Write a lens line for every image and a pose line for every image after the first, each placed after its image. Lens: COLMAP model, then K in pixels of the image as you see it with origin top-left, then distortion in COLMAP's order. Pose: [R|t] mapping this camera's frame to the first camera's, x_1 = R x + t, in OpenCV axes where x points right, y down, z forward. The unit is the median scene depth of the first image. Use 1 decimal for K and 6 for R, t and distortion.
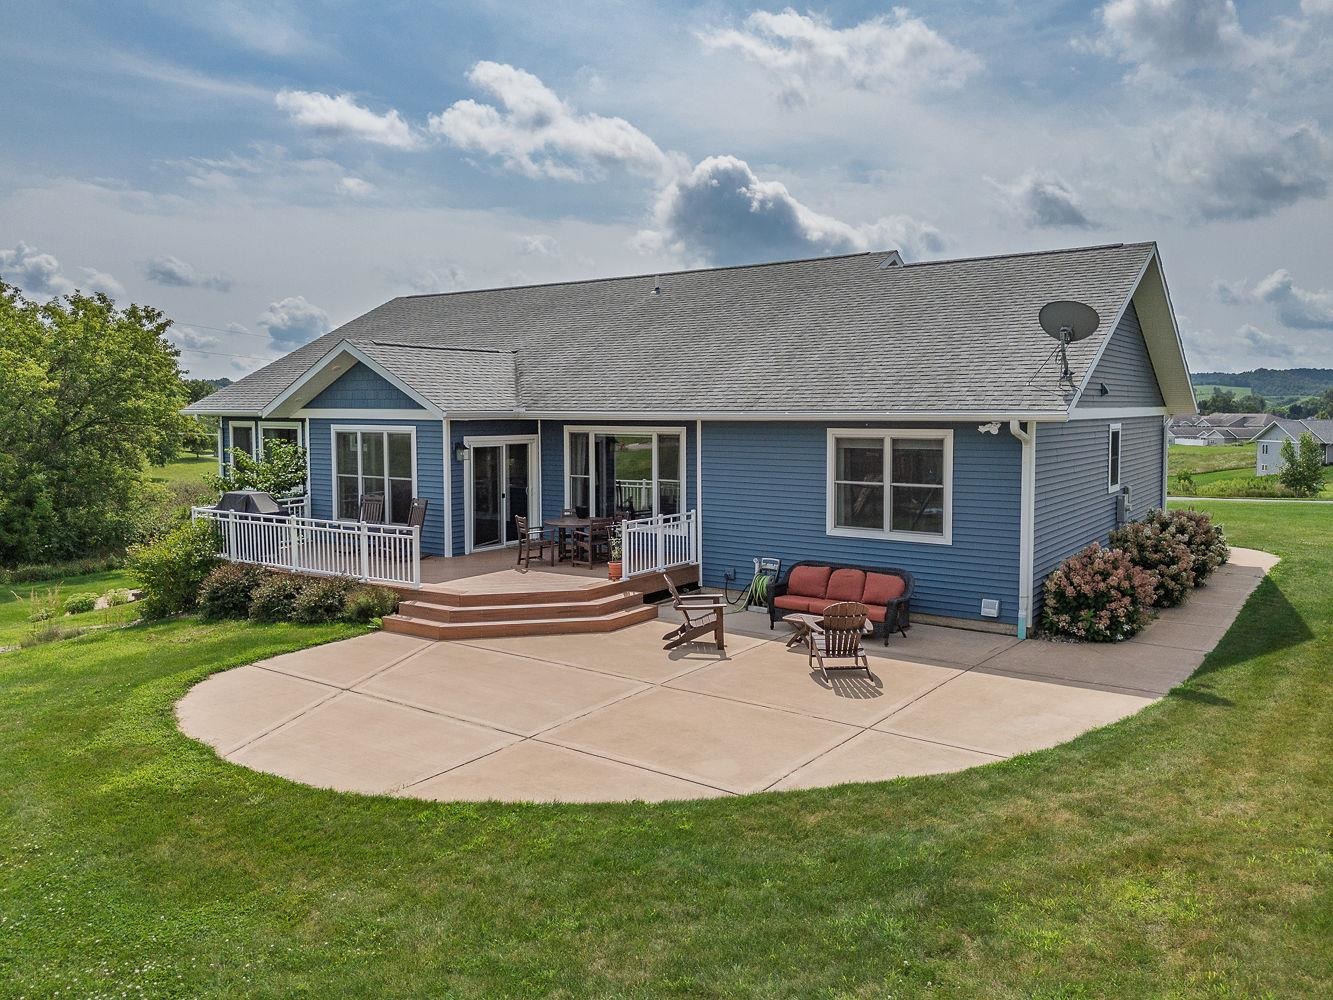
lens RADIAL K [[1001.5, 0, 666.5], [0, 1001.5, 500.0], [0, 0, 1]] dist [0.052016, -0.001944]
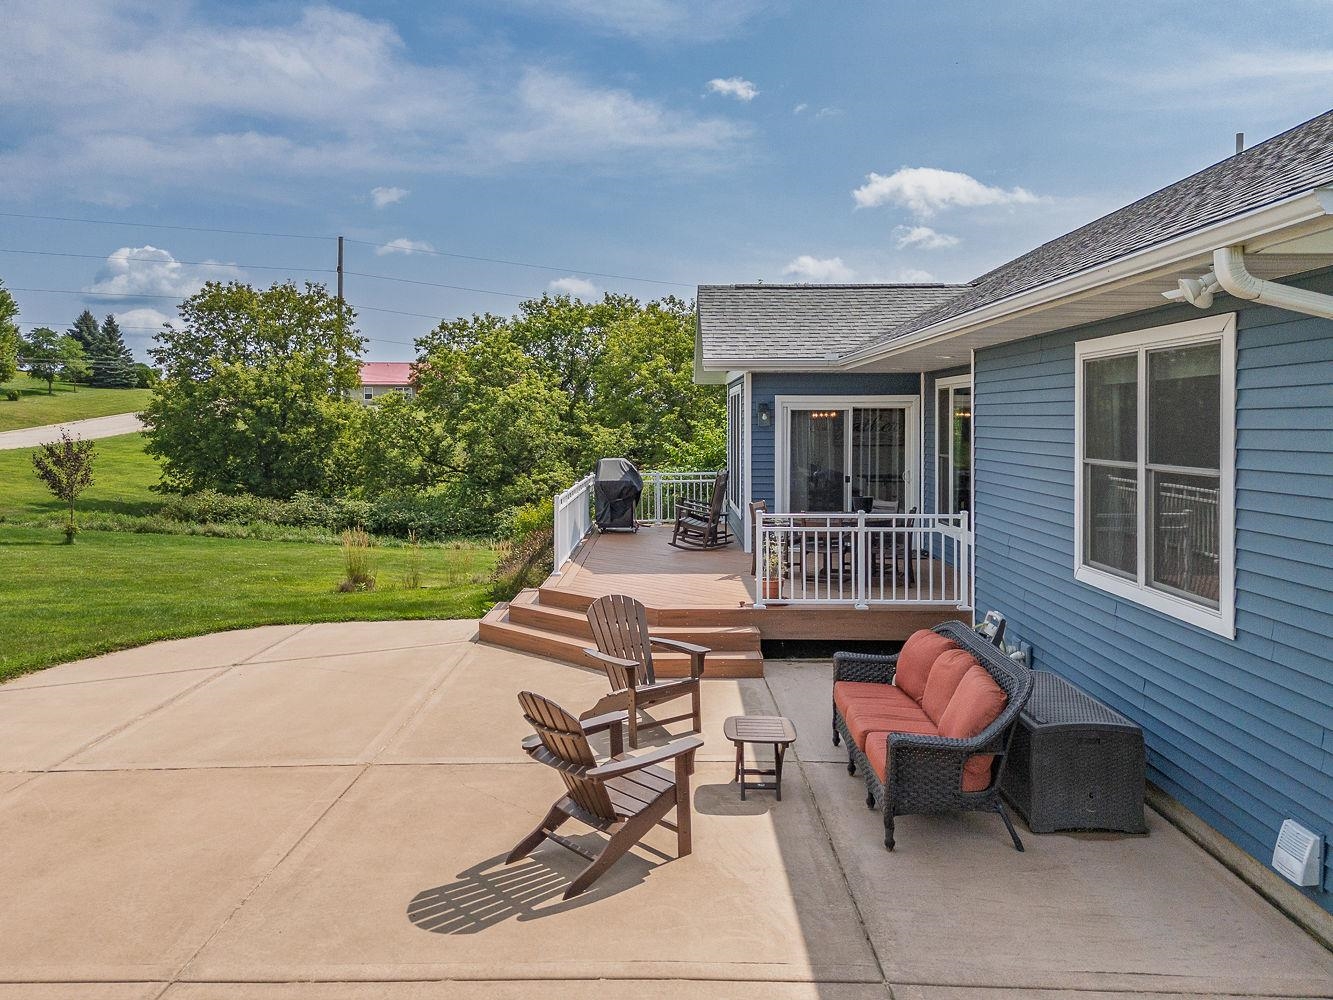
lens RADIAL K [[1010.9, 0, 682.0], [0, 1010.9, 429.3], [0, 0, 1]] dist [0.081056, -0.078762]
pose [[0.593123, 0.012461, -0.805015, 0.440207], [-0.085524, 0.995198, -0.047609, 0.004914], [0.800556, 0.097086, 0.591341, 0.603098]]
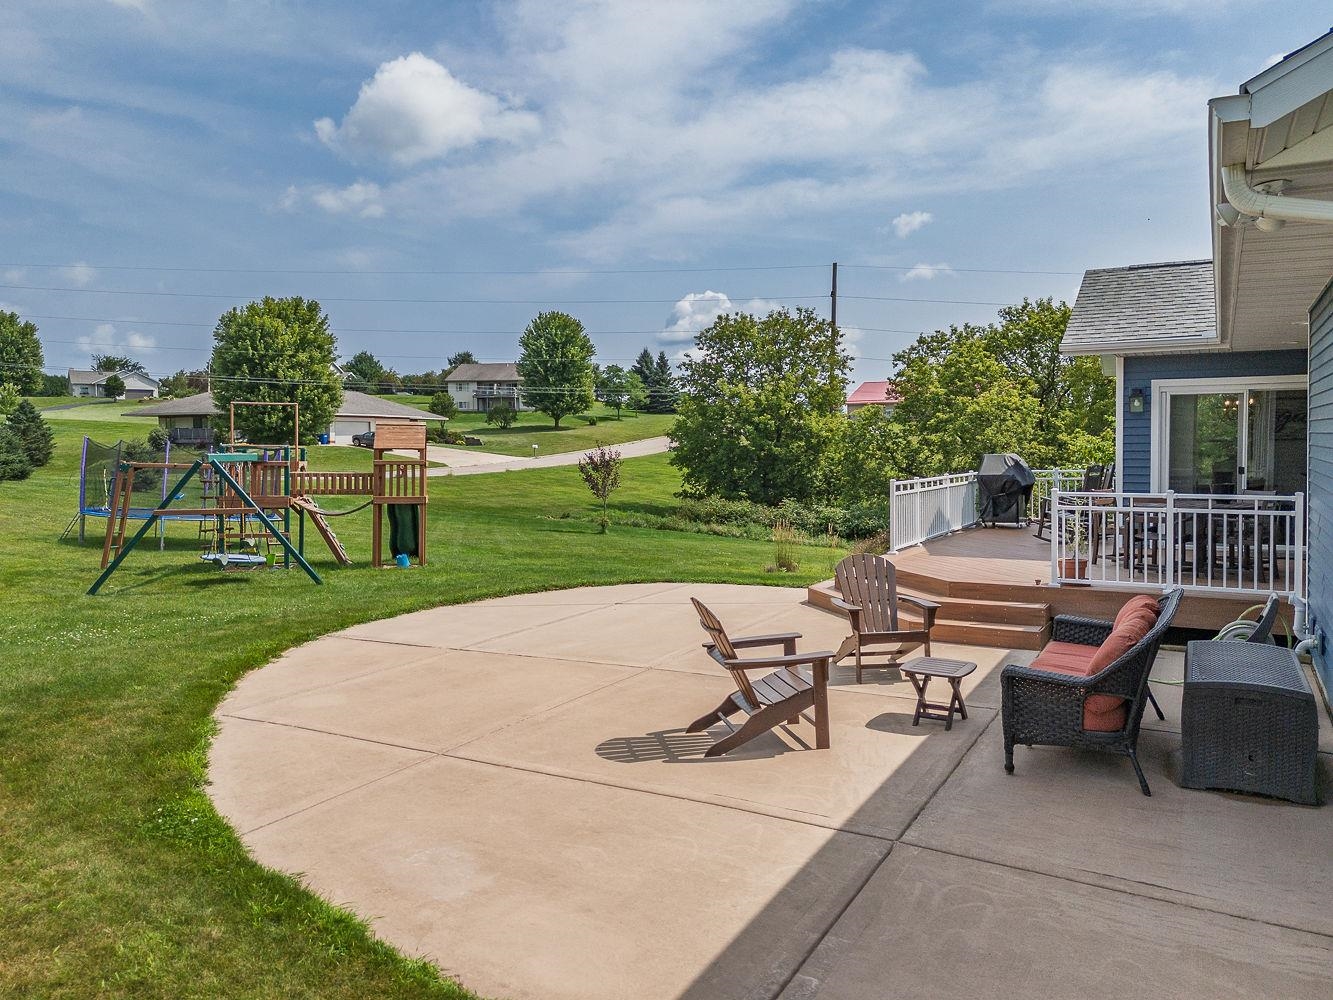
lens RADIAL K [[1001.5, 0, 666.5], [0, 1001.5, 500.0], [0, 0, 1]] dist [0.052016, -0.001944]
pose [[0.120148, 0.060008, -0.990941, 0.555807], [-0.088867, 0.994814, 0.049468, 0.018140], [0.988771, 0.082118, 0.124858, 0.705235]]
